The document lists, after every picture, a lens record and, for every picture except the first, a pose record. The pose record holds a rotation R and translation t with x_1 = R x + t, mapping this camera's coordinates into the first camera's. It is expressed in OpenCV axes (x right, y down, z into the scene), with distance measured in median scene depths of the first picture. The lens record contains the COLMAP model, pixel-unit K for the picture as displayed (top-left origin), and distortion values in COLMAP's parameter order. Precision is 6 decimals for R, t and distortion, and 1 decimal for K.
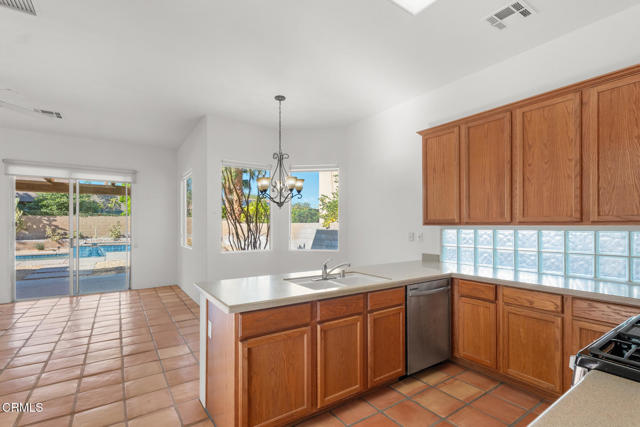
lens RADIAL K [[301.7, 0, 316.2], [0, 301.7, 221.9], [0, 0, 1]] dist [-0.003270, 0.004187]
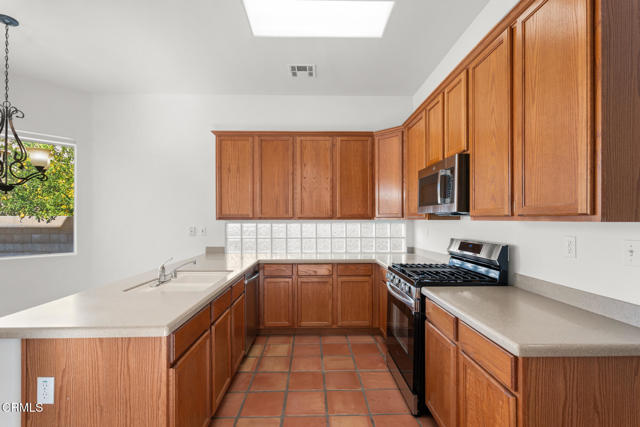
lens RADIAL K [[301.7, 0, 323.5], [0, 301.7, 215.1], [0, 0, 1]] dist [-0.003270, 0.004187]
pose [[0.537490, 0.008489, 0.843227, -0.426001], [-0.005751, 0.999963, -0.006400, -0.002245], [-0.843250, -0.001409, 0.537519, 0.140676]]
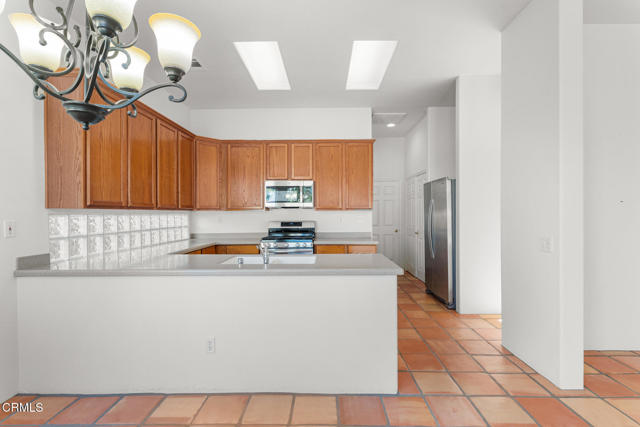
lens RADIAL K [[301.7, 0, 322.4], [0, 301.7, 210.9], [0, 0, 1]] dist [-0.003270, 0.004187]
pose [[-0.825469, 0.007336, 0.564400, -0.606077], [-0.002671, 0.999854, -0.016902, 0.034234], [-0.564441, -0.015460, -0.825329, 1.595051]]
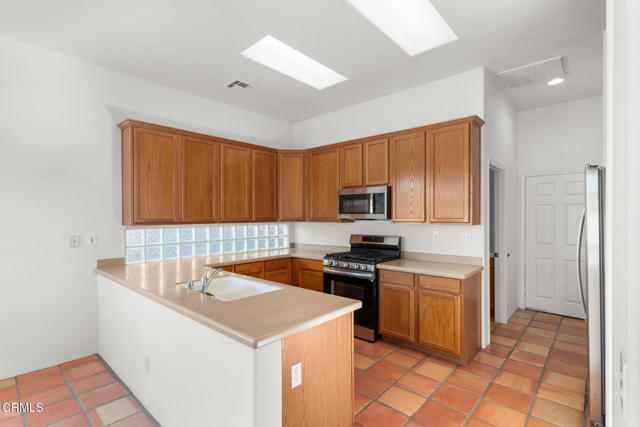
lens RADIAL K [[301.7, 0, 319.2], [0, 301.7, 216.7], [0, 0, 1]] dist [-0.003270, 0.004187]
pose [[-0.241577, -0.006340, 0.970361, -0.816005], [-0.008375, 0.999955, 0.004448, -0.030039], [-0.970346, -0.007052, -0.241619, 0.854668]]
